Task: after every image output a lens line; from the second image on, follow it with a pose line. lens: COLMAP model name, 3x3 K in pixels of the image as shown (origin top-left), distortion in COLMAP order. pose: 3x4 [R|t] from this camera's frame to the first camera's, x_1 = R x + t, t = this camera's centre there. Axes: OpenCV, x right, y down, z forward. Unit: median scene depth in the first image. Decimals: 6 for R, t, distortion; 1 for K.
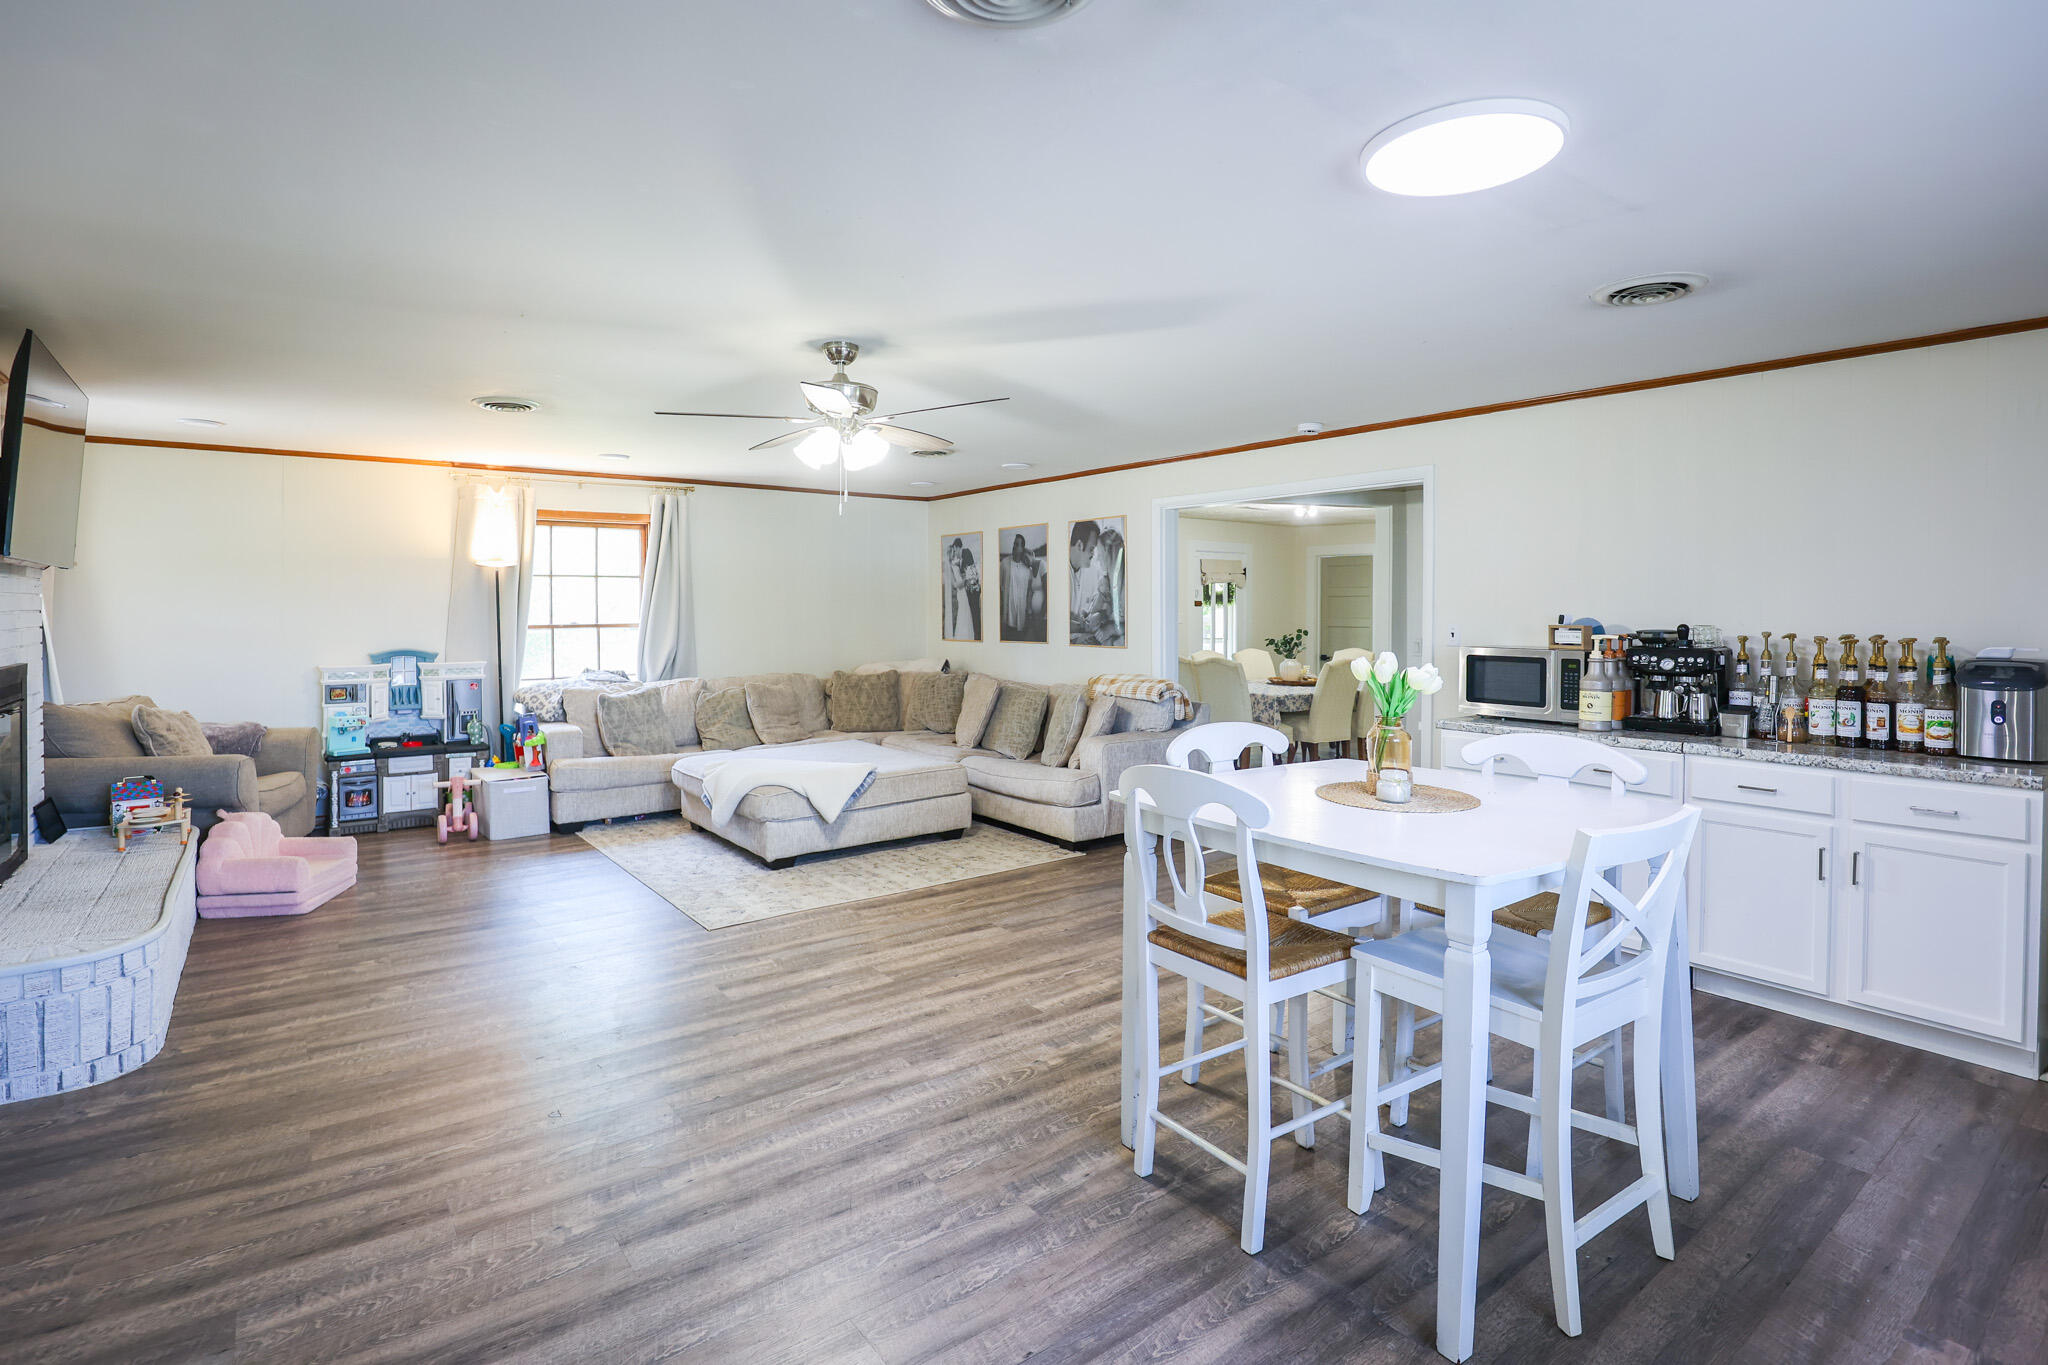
lens RADIAL K [[990.7, 0, 1026.9], [0, 990.7, 601.9], [0, 0, 1]] dist [-0.031547, 0.005035]
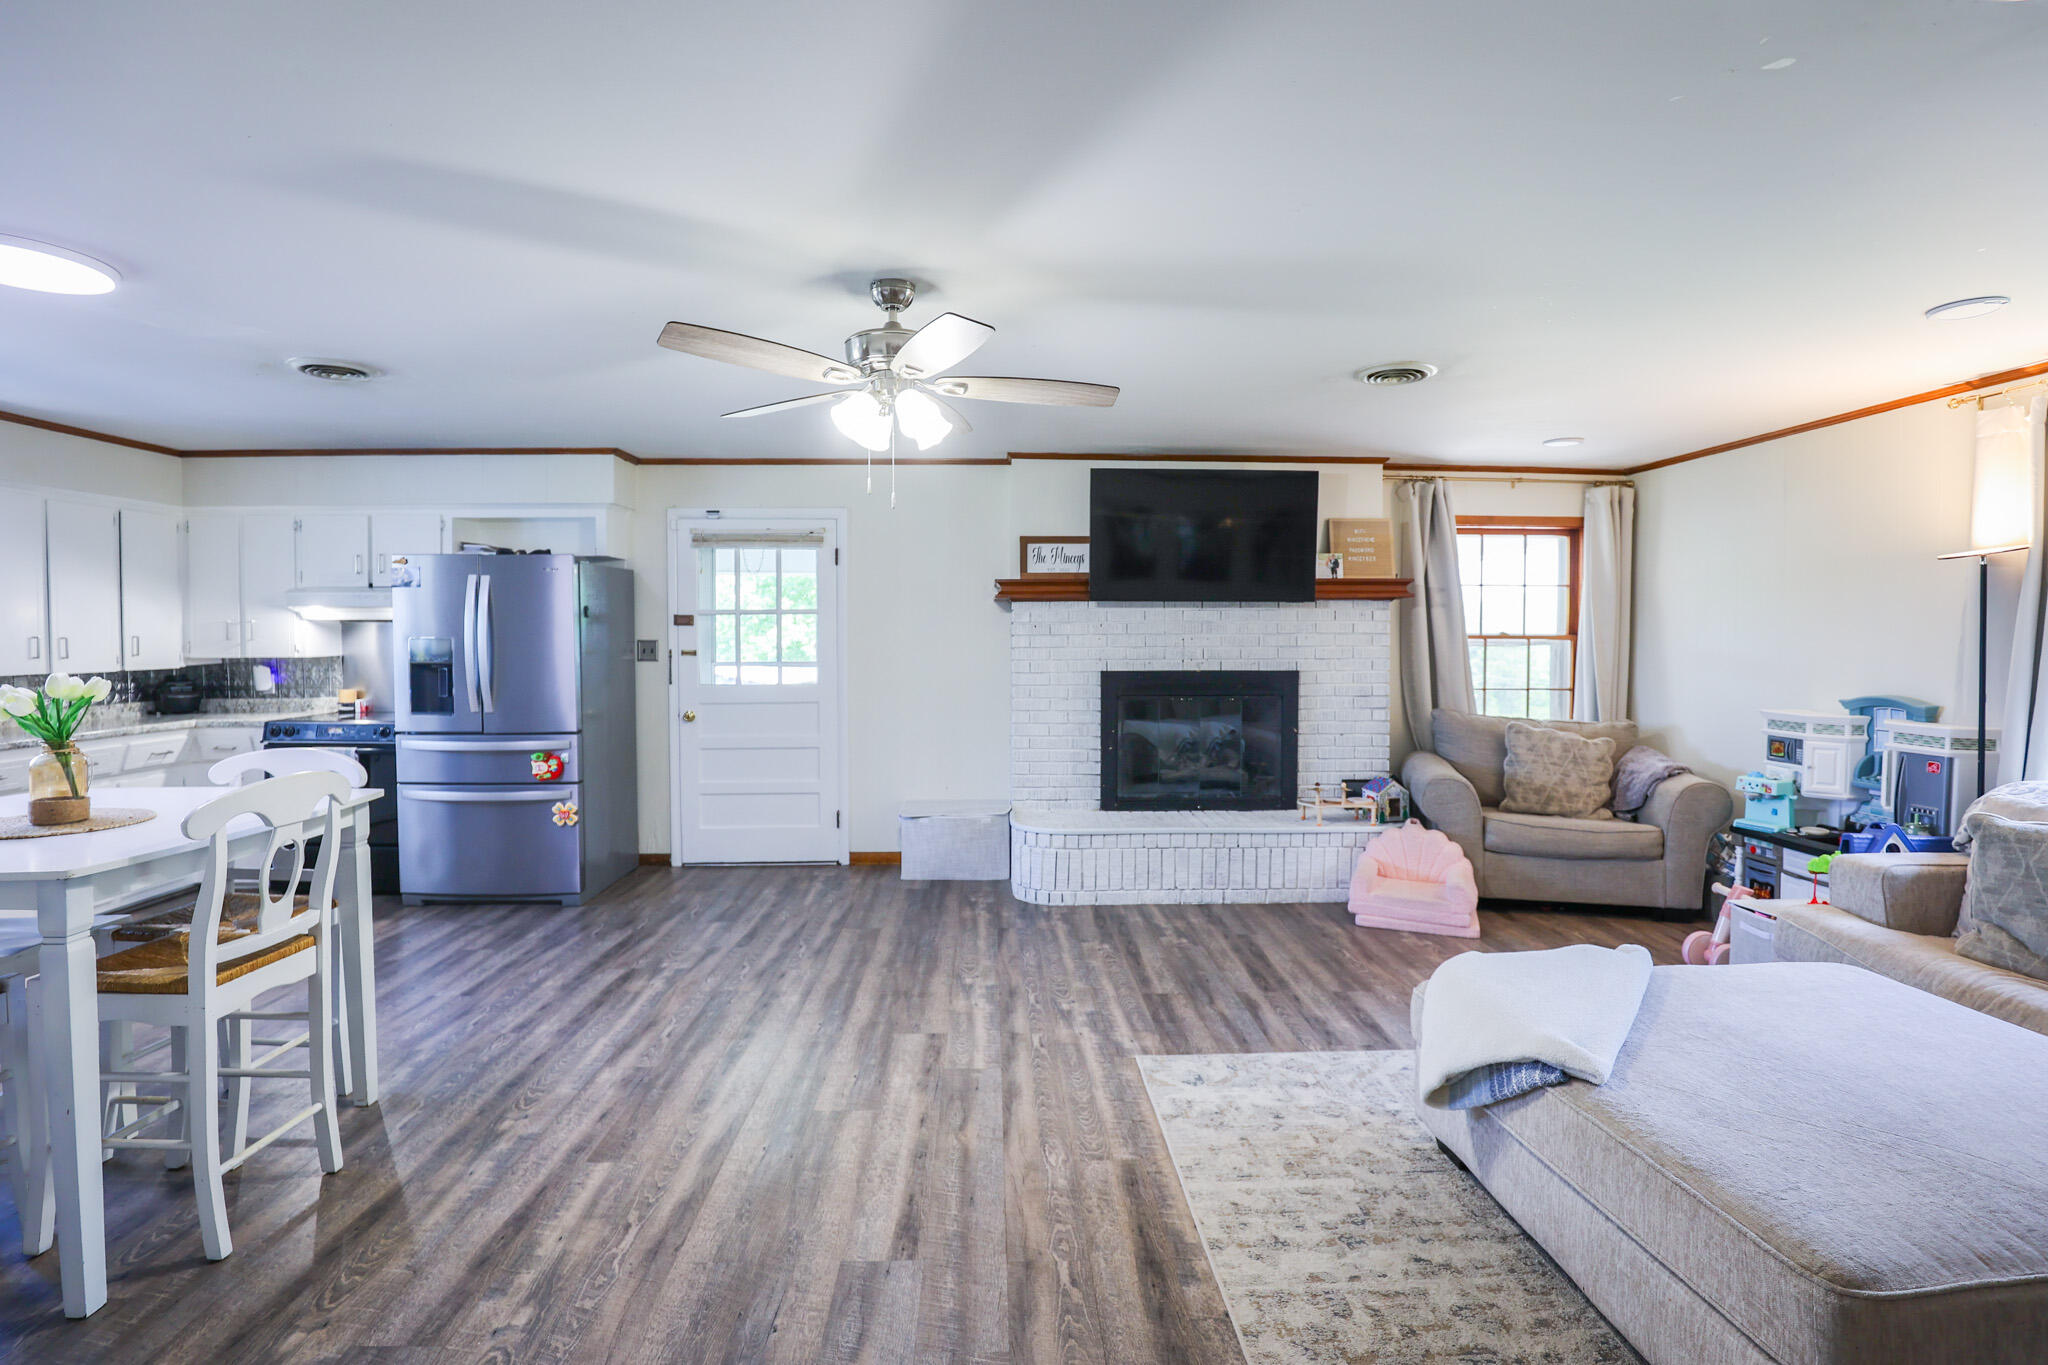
lens RADIAL K [[990.7, 0, 1009.8], [0, 990.7, 647.4], [0, 0, 1]] dist [-0.031547, 0.005035]
pose [[-0.593679, 0.010072, -0.804639, 0.343999], [0.002126, 0.999938, 0.010949, 0.010214], [0.804699, 0.004790, -0.593663, 1.382390]]
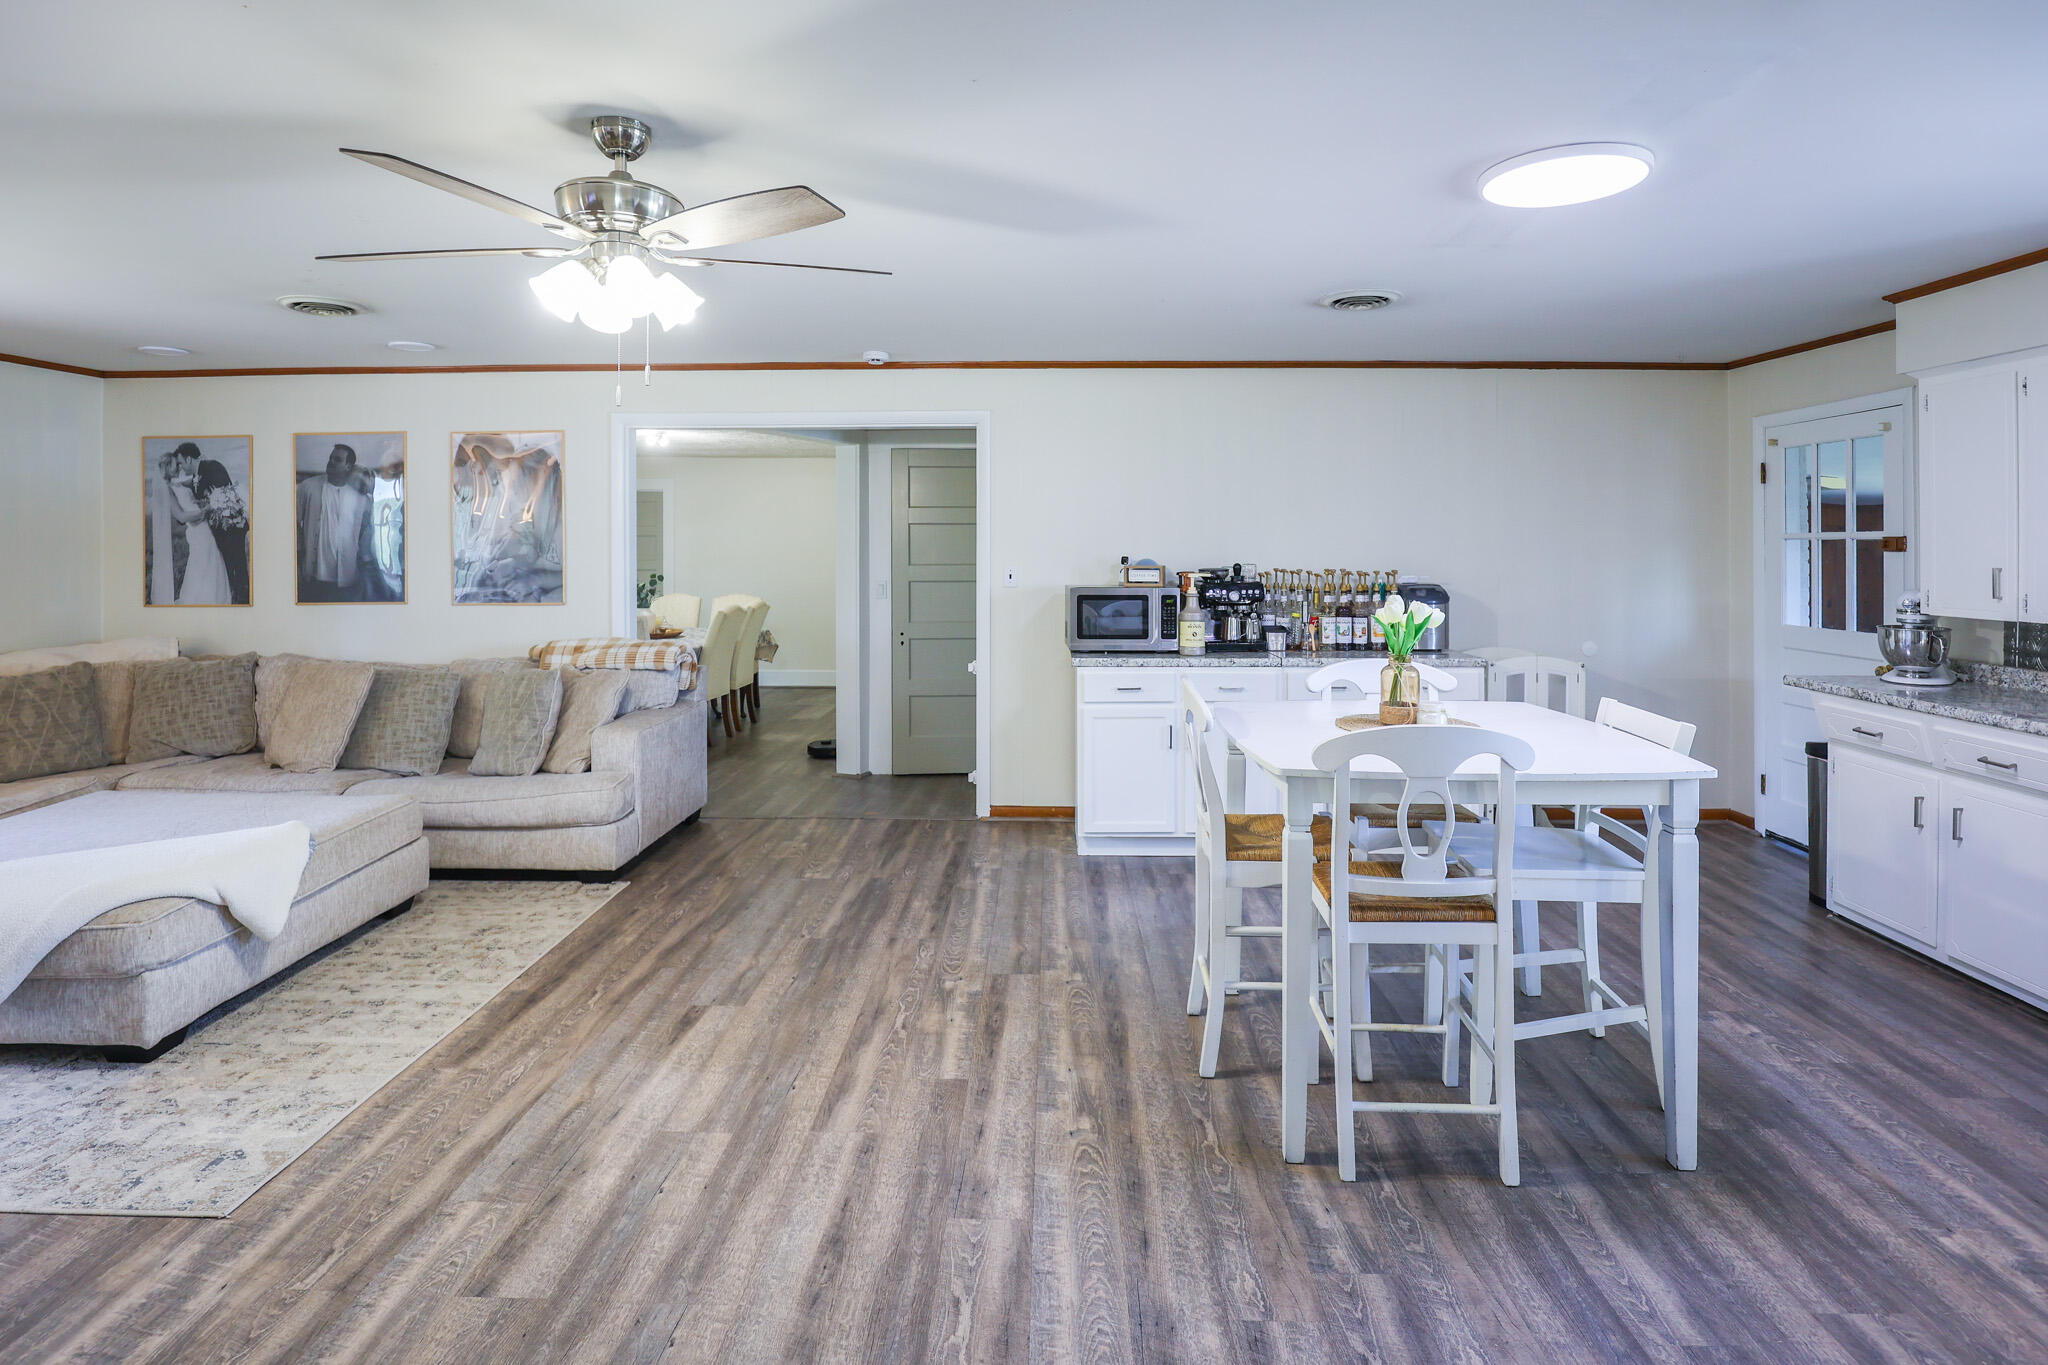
lens RADIAL K [[990.7, 0, 1035.0], [0, 990.7, 540.2], [0, 0, 1]] dist [-0.031547, 0.005035]
pose [[0.617221, 0.001688, 0.786788, -0.454417], [-0.001585, 0.999998, -0.000902, -0.006307], [-0.786788, -0.000690, 0.617223, 0.387974]]
